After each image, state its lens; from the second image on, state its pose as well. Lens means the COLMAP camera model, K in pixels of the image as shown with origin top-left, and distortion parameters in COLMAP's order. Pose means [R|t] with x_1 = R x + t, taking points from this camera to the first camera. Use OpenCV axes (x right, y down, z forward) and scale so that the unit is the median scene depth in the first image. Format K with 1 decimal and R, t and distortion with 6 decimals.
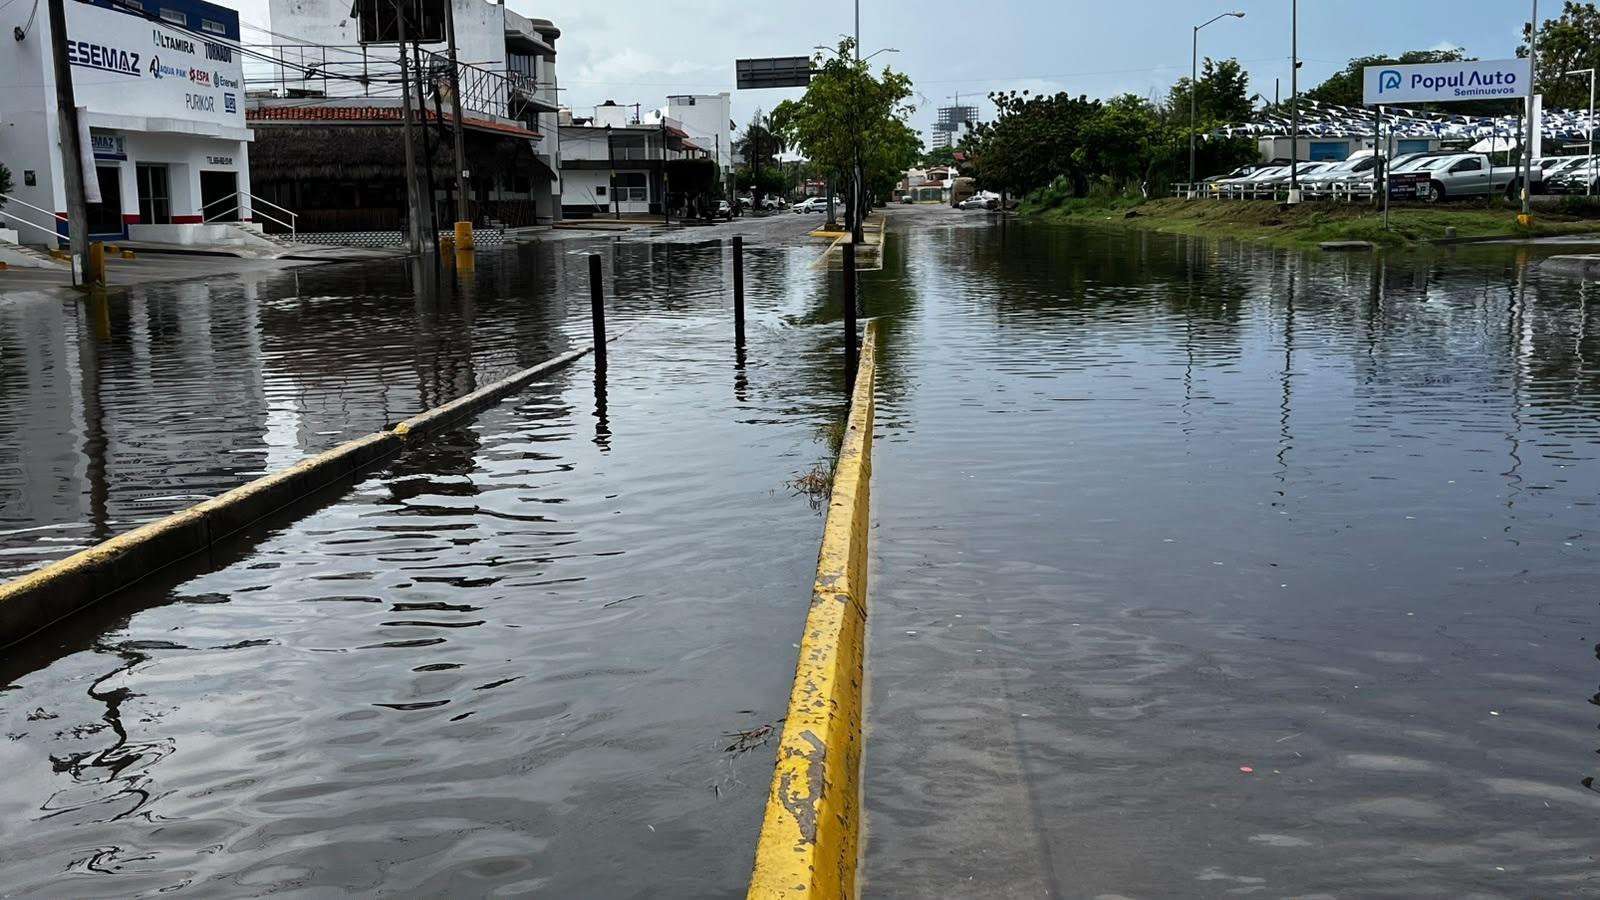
lens RADIAL K [[1755.1, 0, 790.0], [0, 1755.1, 455.4], [0, 0, 1]] dist [0.071420, -0.120831]
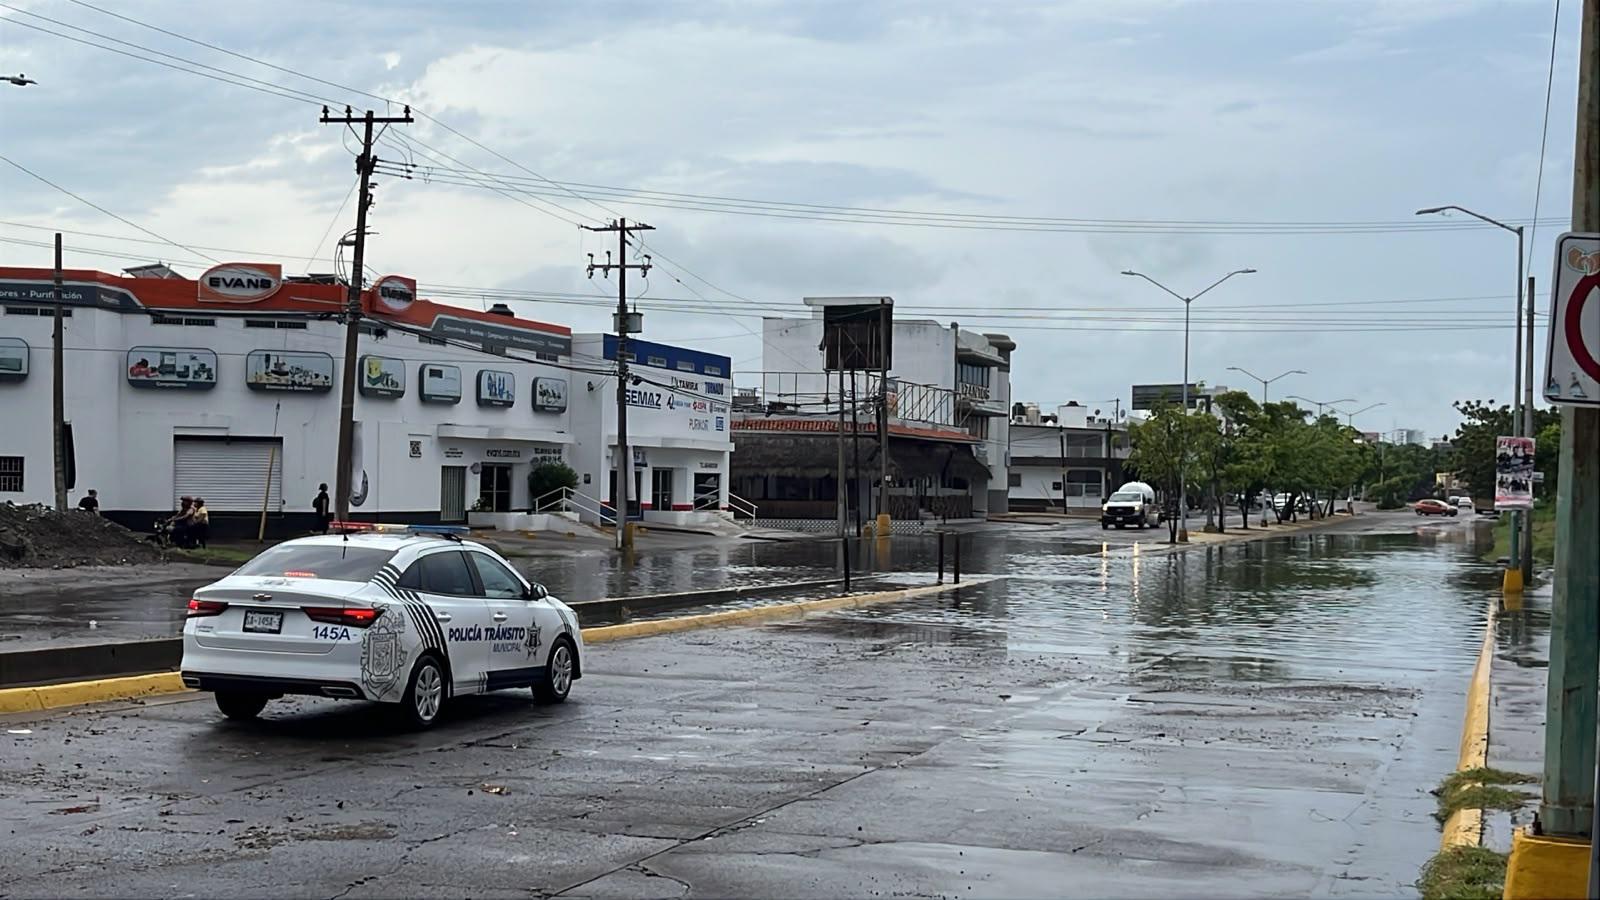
lens RADIAL K [[1755.1, 0, 790.0], [0, 1755.1, 455.4], [0, 0, 1]] dist [0.071420, -0.120831]
pose [[0.964151, 0.025924, -0.264084, 0.086007], [-0.068843, 0.985577, -0.154591, 0.028202], [0.256267, 0.167229, 0.952030, -0.248702]]
